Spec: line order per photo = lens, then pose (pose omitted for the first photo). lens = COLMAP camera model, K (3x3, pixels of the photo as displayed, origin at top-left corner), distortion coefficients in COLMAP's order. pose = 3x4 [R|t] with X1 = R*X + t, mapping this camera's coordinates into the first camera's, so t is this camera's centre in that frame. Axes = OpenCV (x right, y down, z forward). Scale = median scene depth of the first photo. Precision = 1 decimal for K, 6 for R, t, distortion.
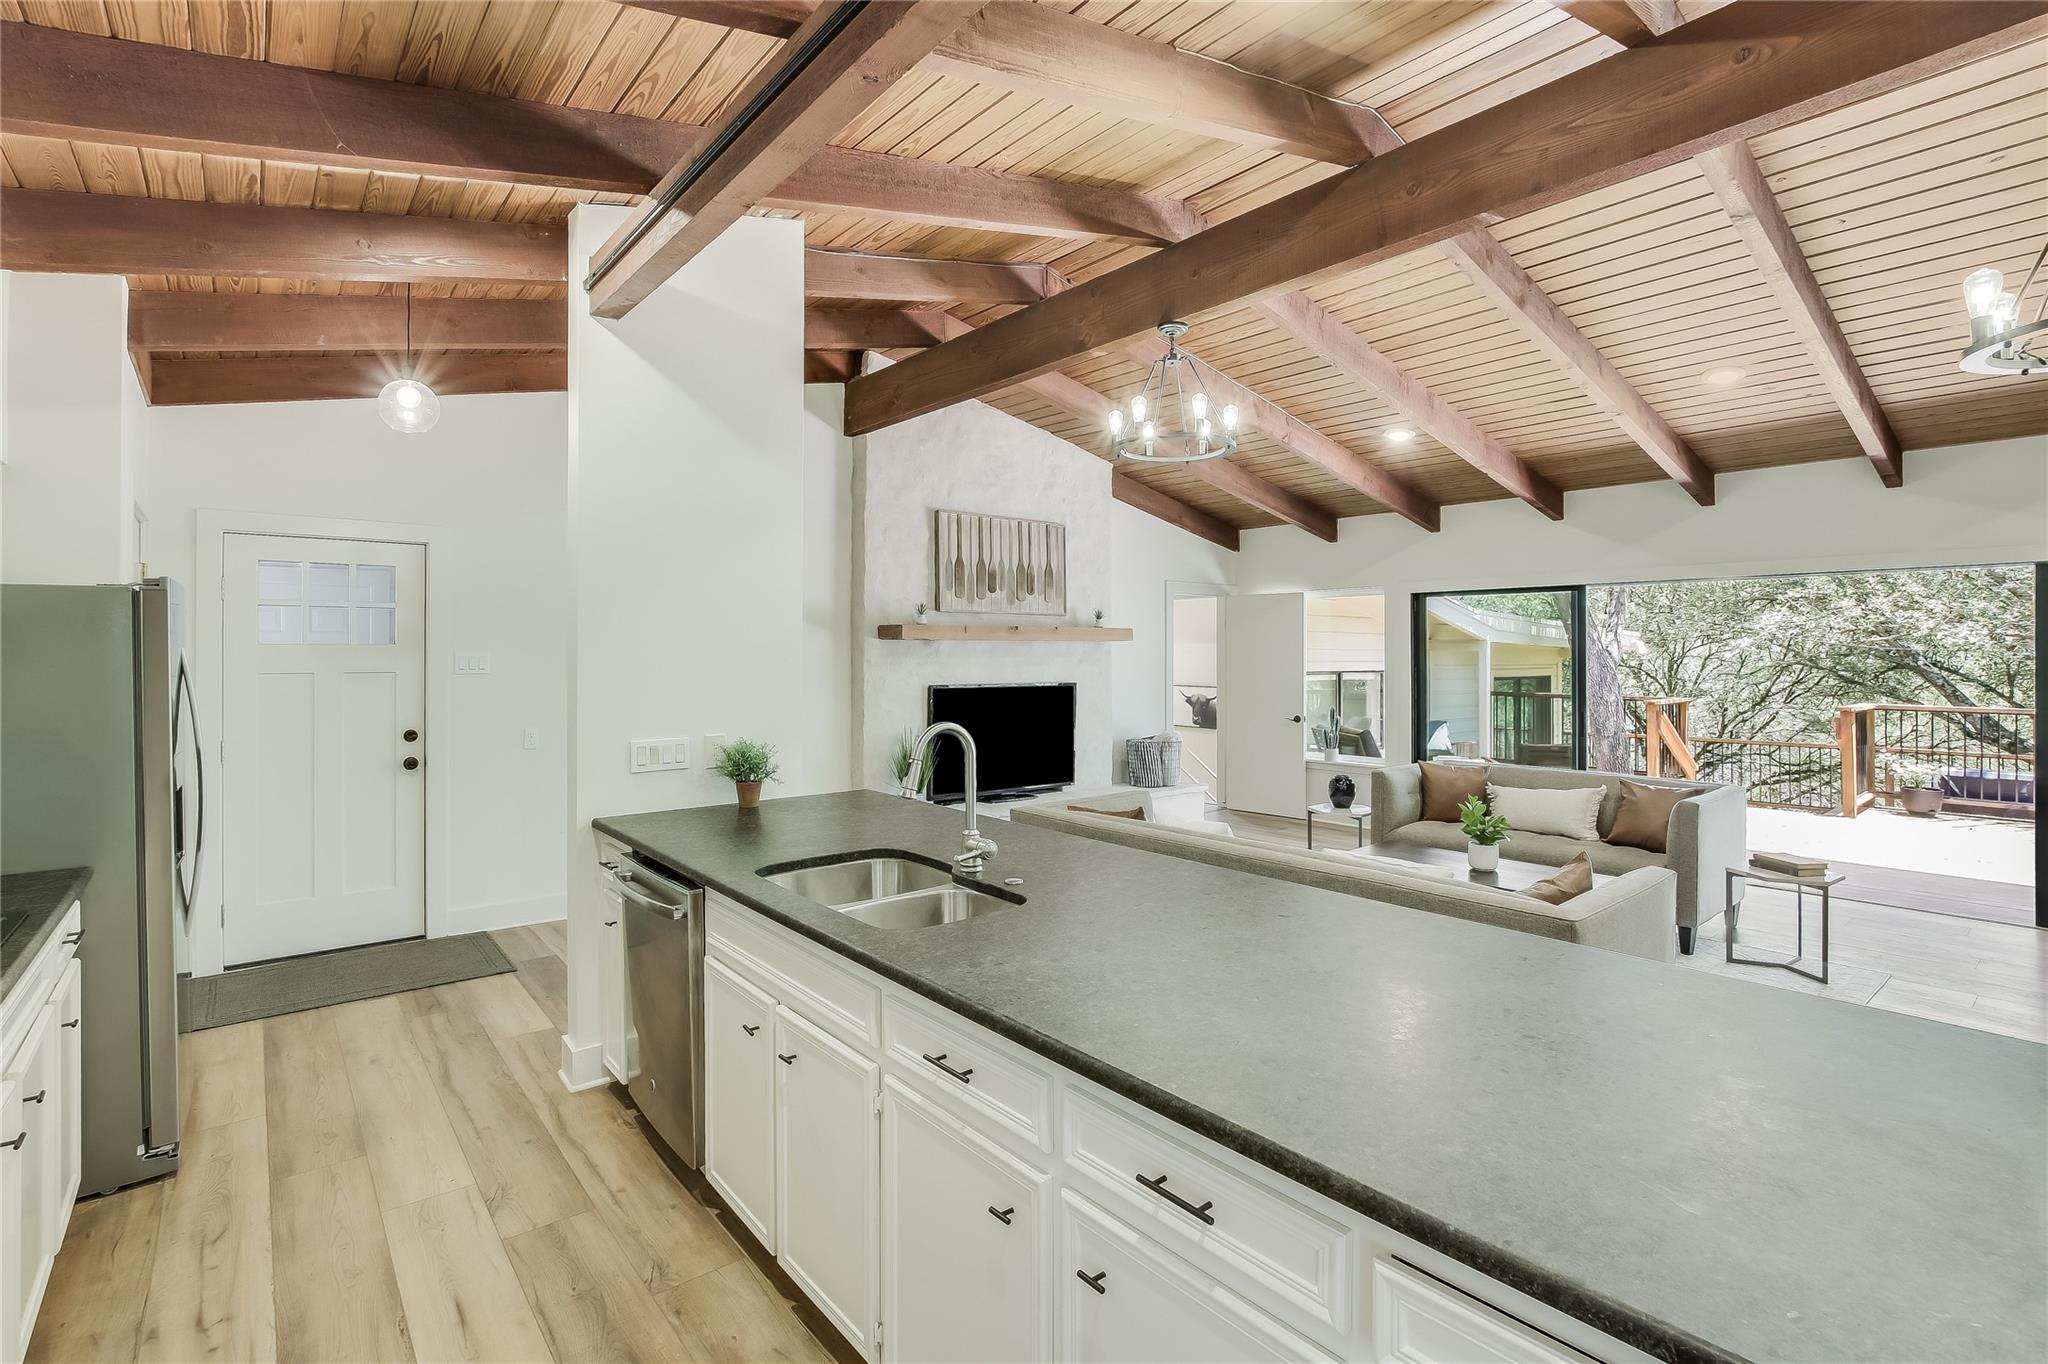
lens RADIAL K [[935.0, 0, 1024.0], [0, 935.0, 682.0], [0, 0, 1]] dist [-0.000352, -0.000093]
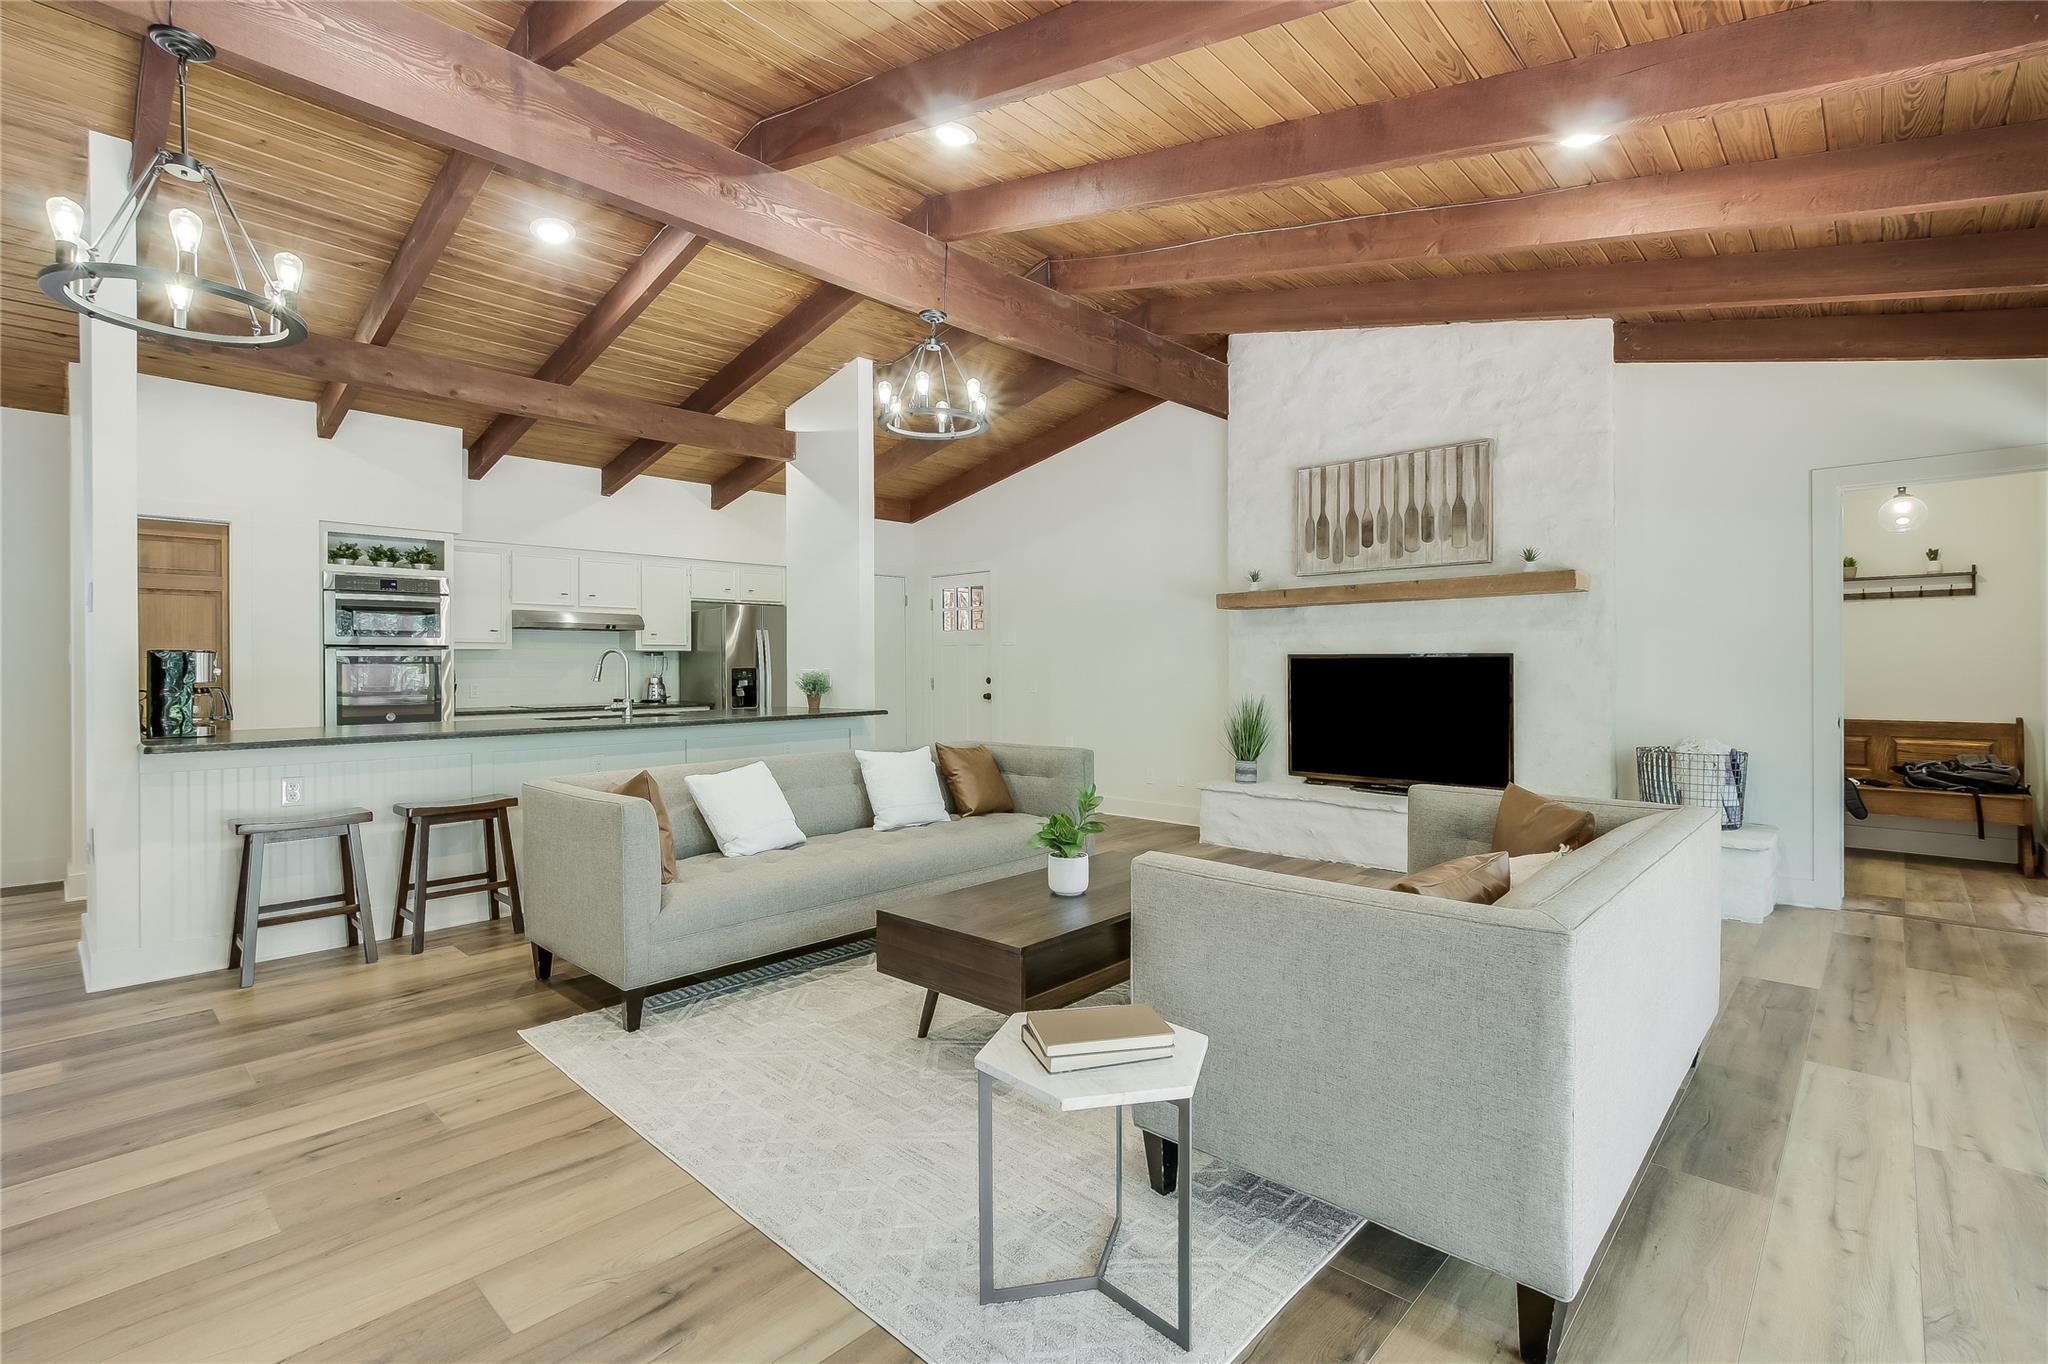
lens RADIAL K [[935.0, 0, 1024.0], [0, 935.0, 682.0], [0, 0, 1]] dist [-0.000352, -0.000093]
pose [[0.125573, 0.012545, -0.992005, 0.772710], [-0.022567, 0.999697, 0.009786, 0.027447], [0.991828, 0.021158, 0.125818, 0.569298]]
